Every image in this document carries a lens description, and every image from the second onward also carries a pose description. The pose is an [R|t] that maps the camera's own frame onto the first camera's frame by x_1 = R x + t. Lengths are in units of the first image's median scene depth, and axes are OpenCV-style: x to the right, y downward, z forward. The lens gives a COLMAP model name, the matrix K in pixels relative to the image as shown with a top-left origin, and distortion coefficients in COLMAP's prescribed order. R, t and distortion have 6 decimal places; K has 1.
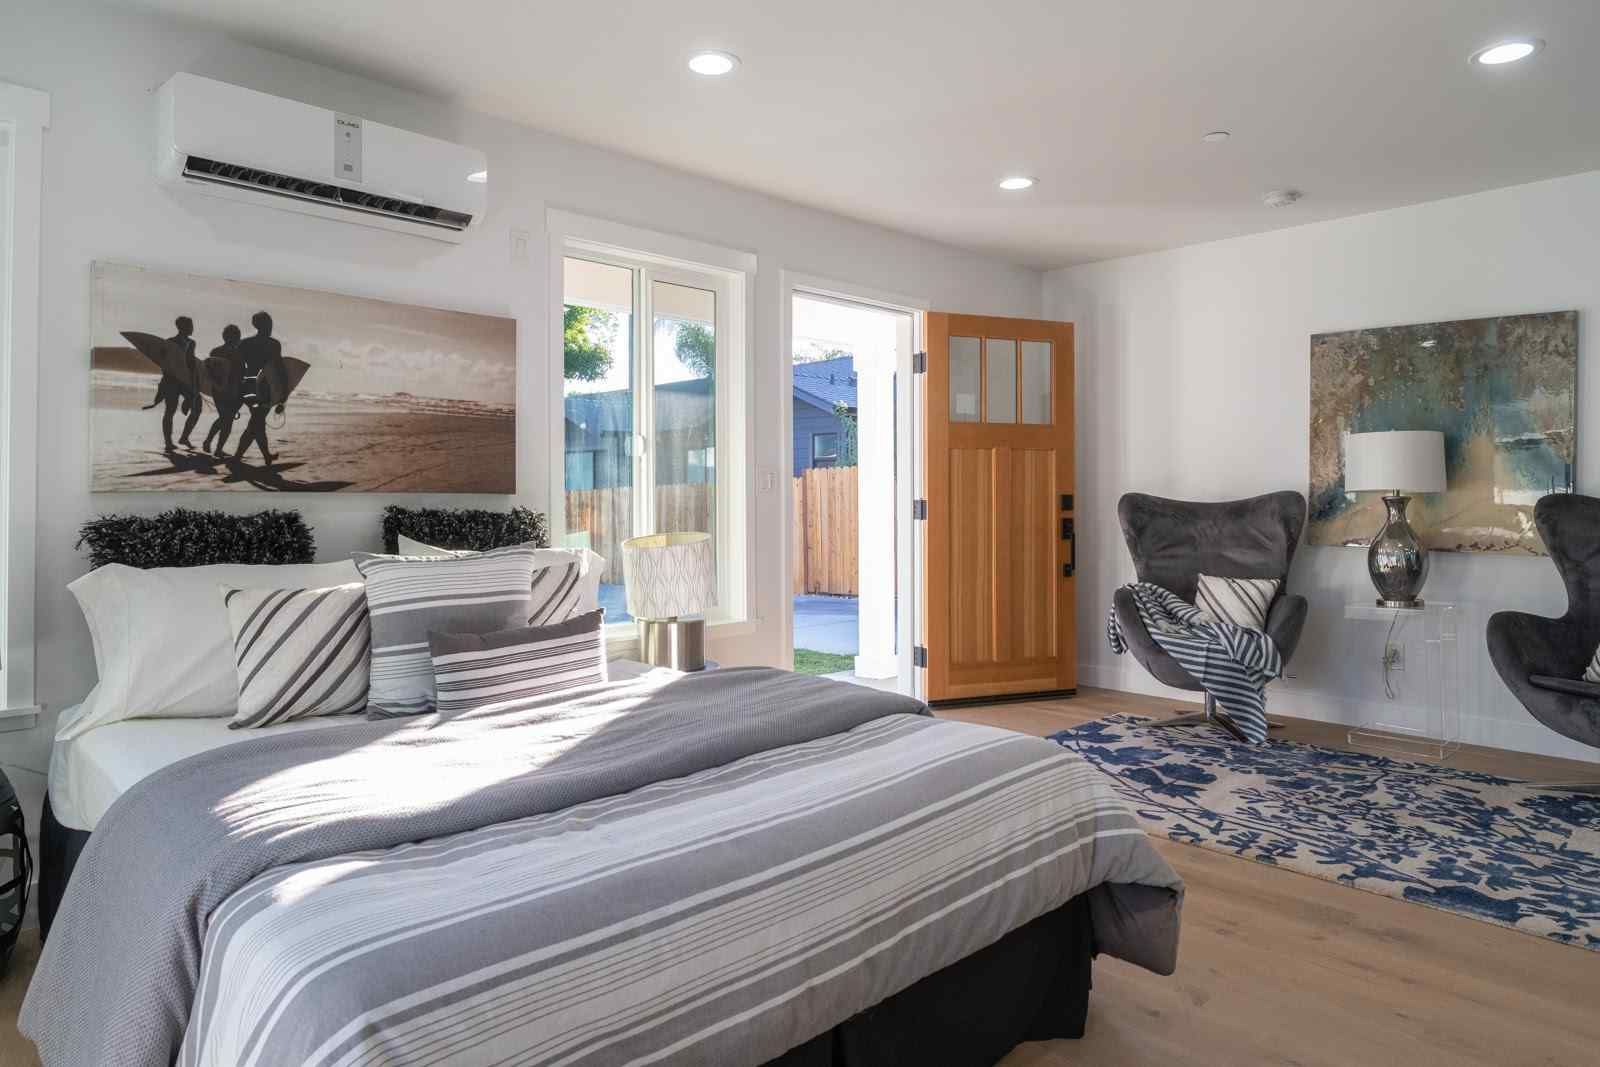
lens RADIAL K [[989.5, 0, 799.8], [0, 989.5, 474.6], [0, 0, 1]] dist [0.001407, -0.000204]
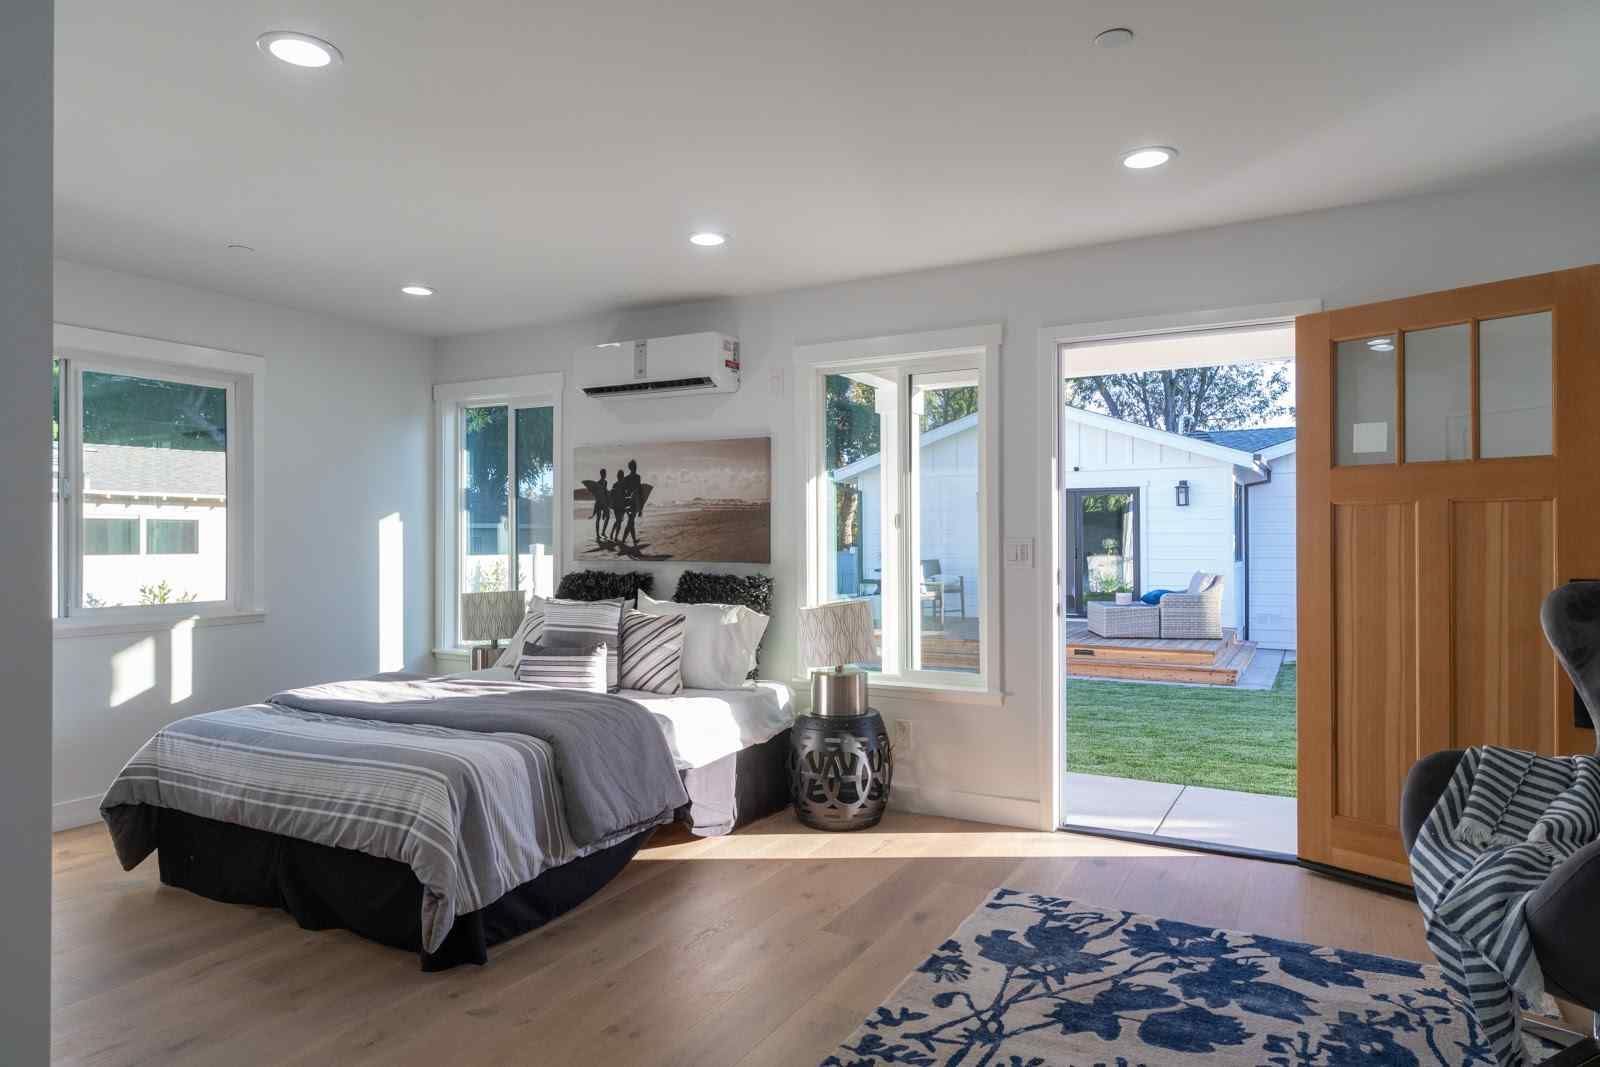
lens RADIAL K [[973.1, 0, 796.9], [0, 973.1, 525.3], [0, 0, 1]] dist [0.000589, -0.002313]
pose [[0.284675, -0.008226, -0.958589, 1.180744], [0.024304, 0.999704, -0.001361, -0.035681], [0.958316, -0.022910, 0.284791, 0.751467]]
